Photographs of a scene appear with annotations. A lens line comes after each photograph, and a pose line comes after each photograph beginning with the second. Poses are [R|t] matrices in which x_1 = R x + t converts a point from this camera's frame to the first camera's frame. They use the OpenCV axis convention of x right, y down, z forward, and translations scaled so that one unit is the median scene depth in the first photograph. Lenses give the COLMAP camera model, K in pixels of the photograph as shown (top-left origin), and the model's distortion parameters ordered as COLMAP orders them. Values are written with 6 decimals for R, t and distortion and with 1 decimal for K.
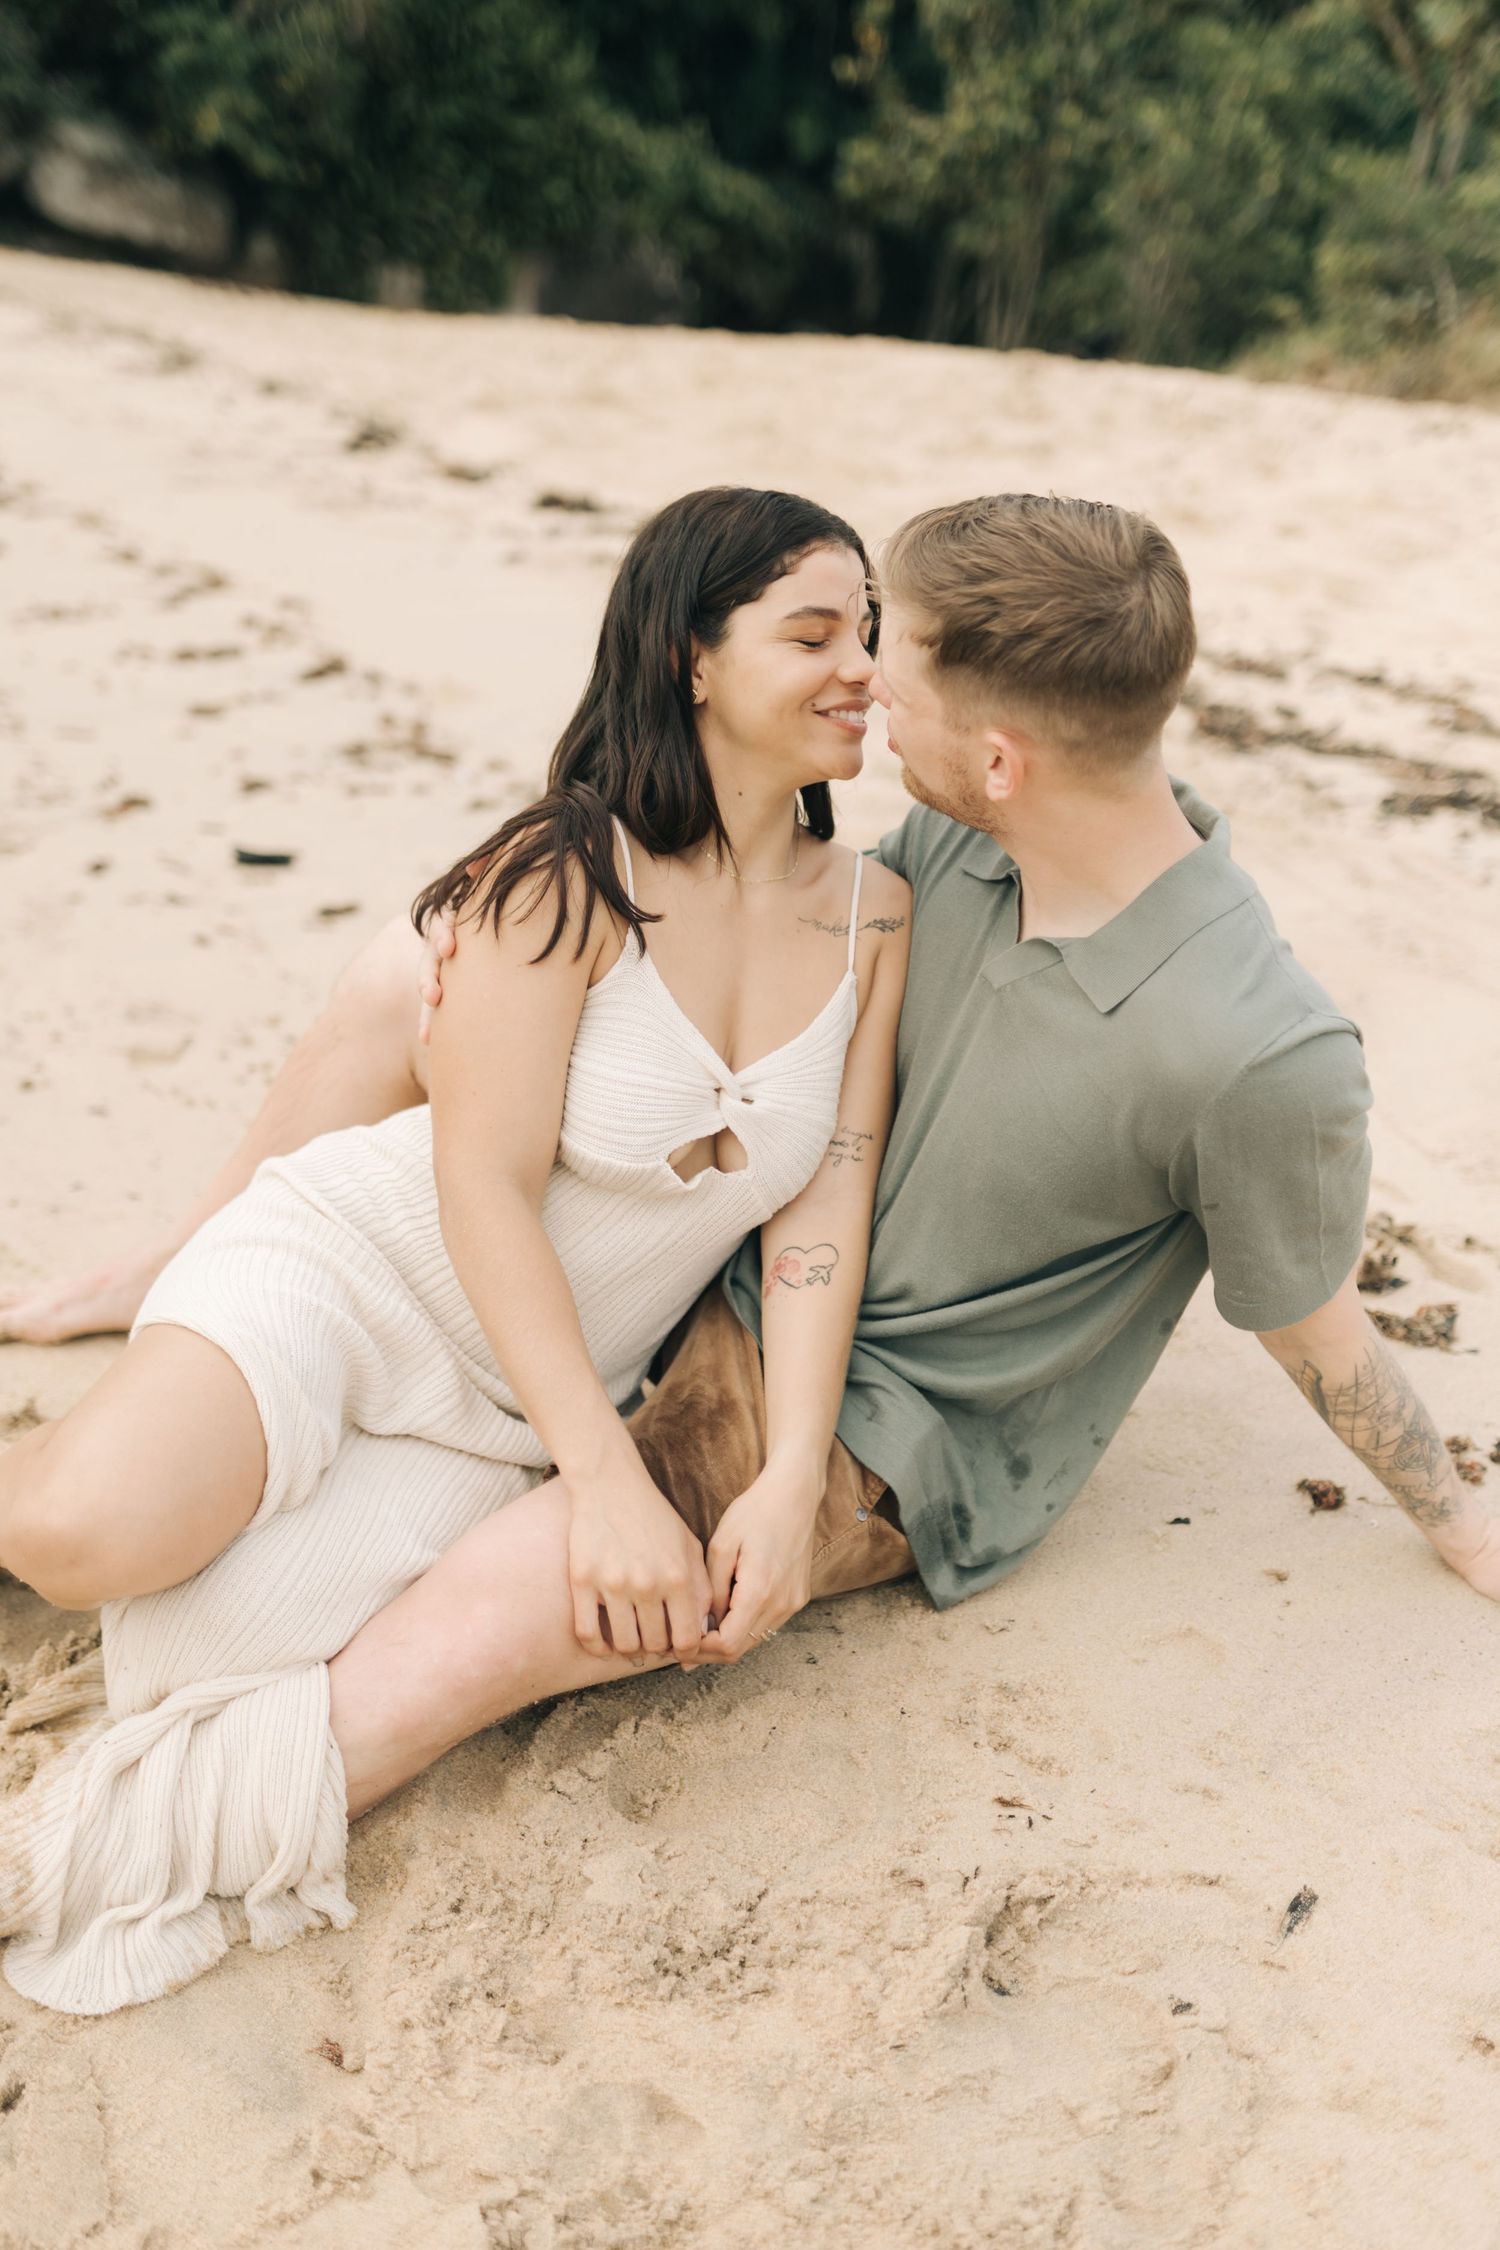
lens RADIAL K [[2347.7, 0, 749.0], [0, 2347.7, 1006.0], [0, 0, 1]] dist [0.013106, 0.000957]
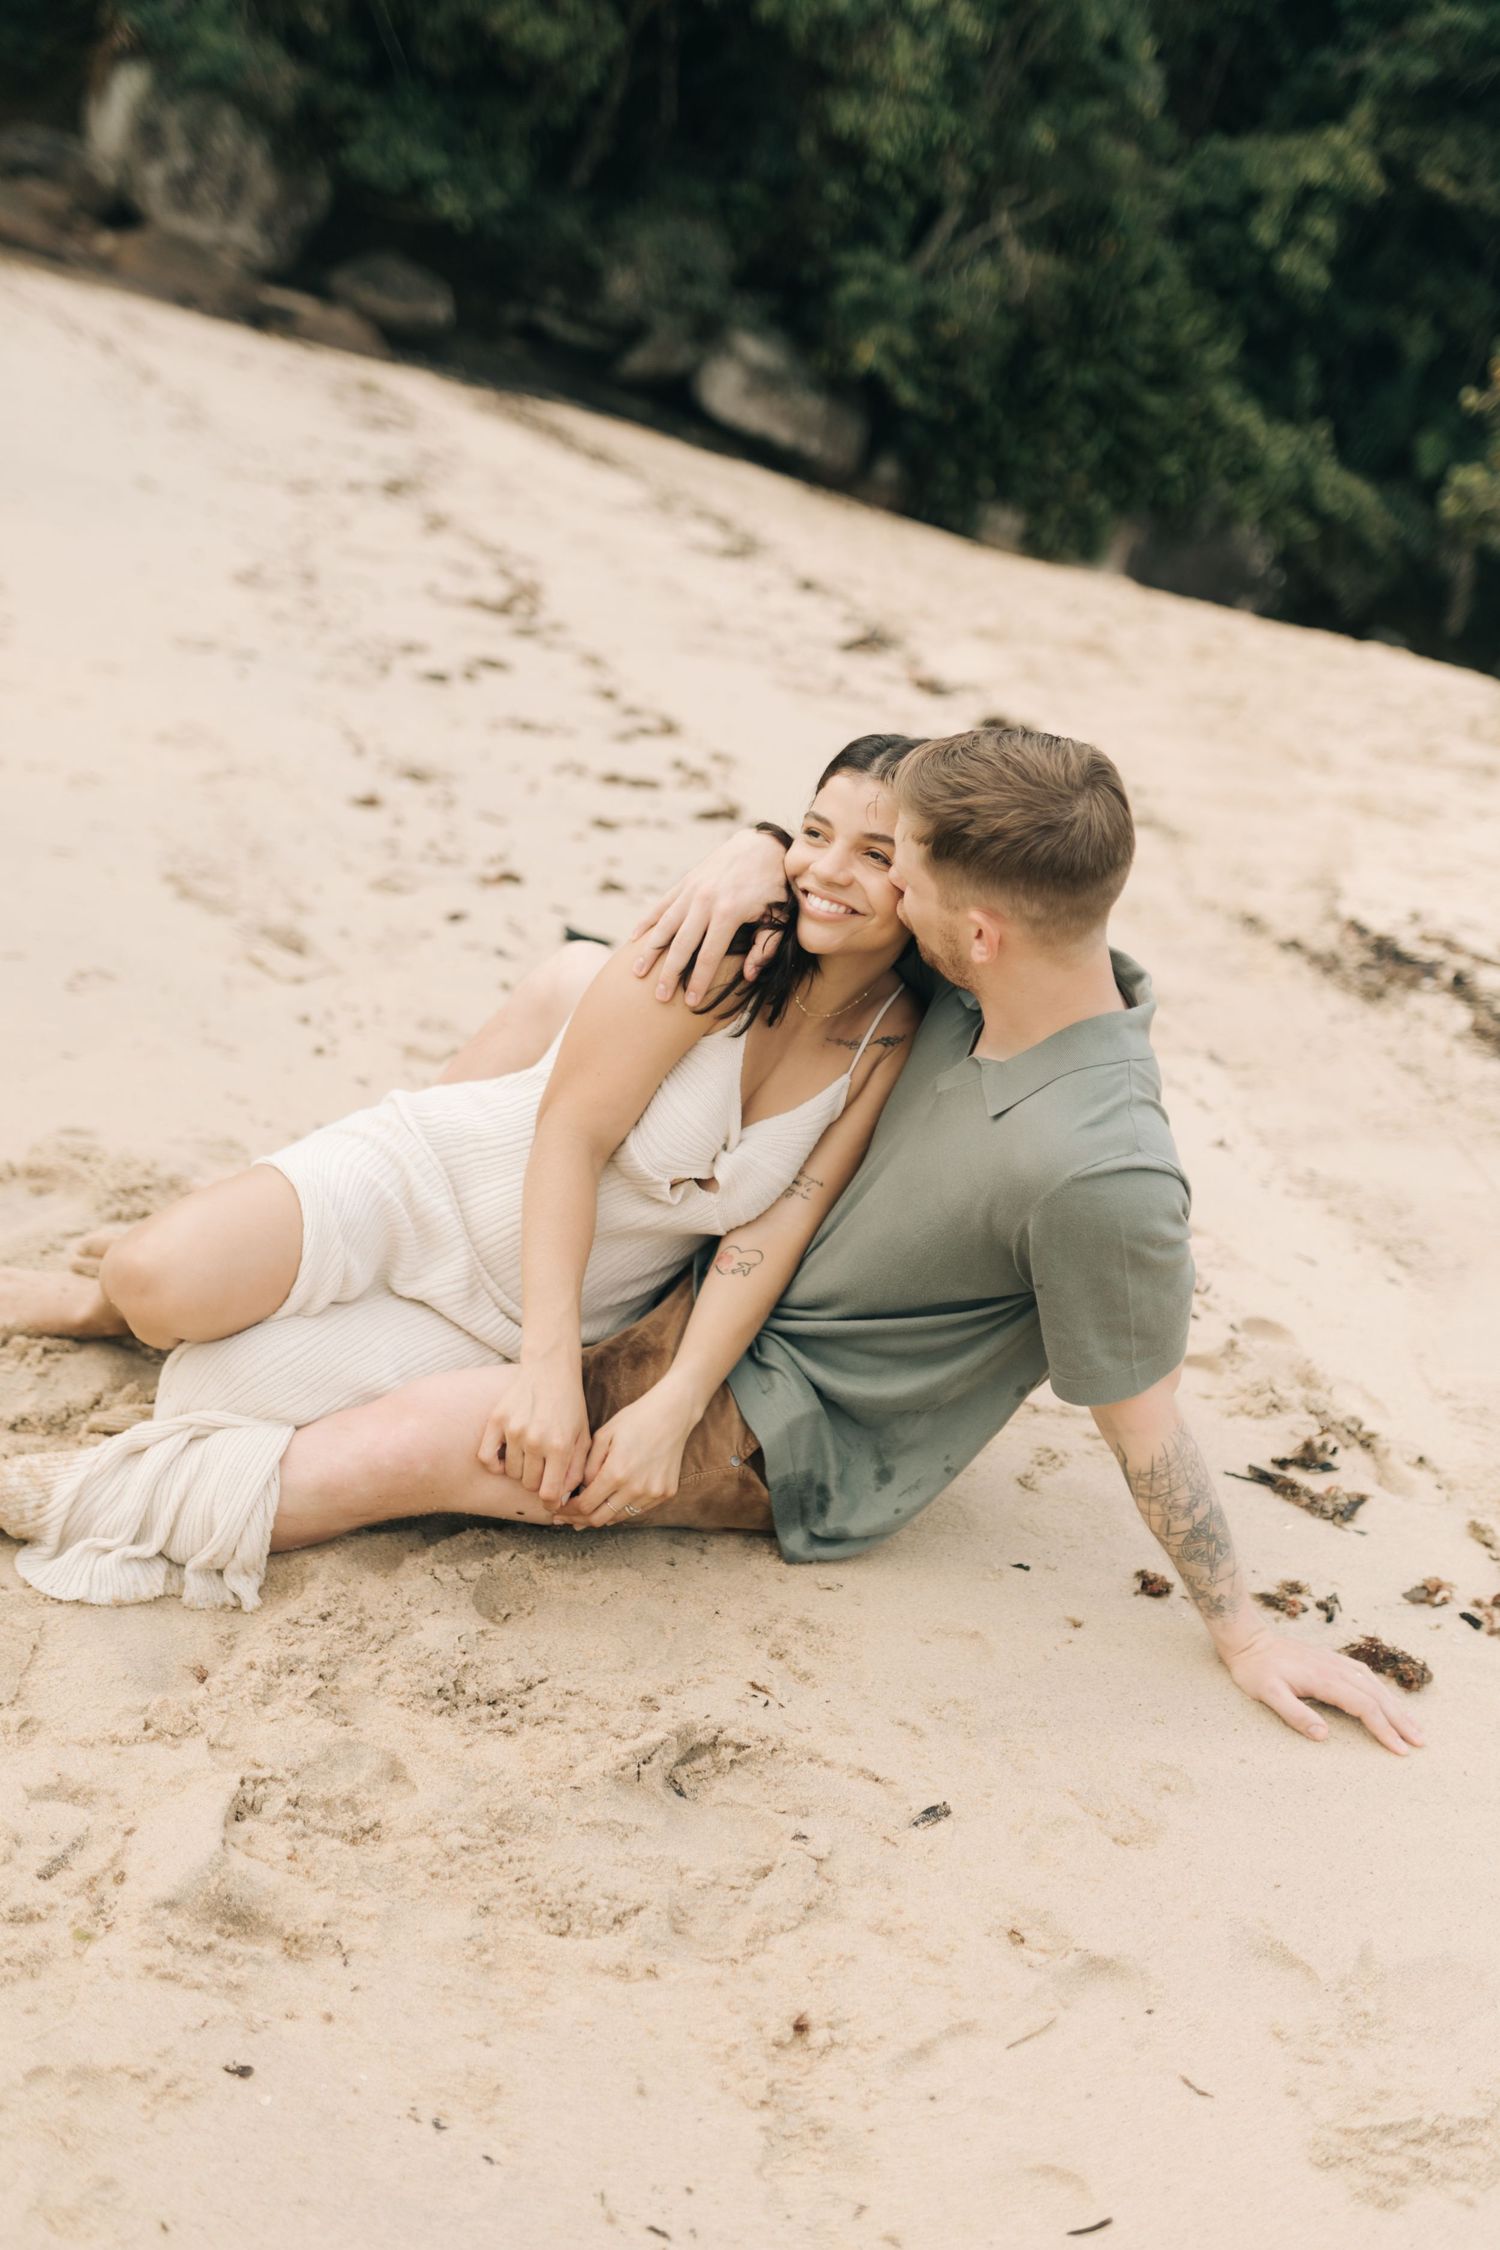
lens RADIAL K [[2324.6, 0, 749.9], [0, 2324.6, 983.9], [0, 0, 1]] dist [0.018280, 0.015589]
pose [[0.949238, 0.217719, -0.227037, 0.272829], [-0.240308, 0.967655, -0.076783, 0.055935], [0.202977, 0.127444, 0.970855, -0.255543]]
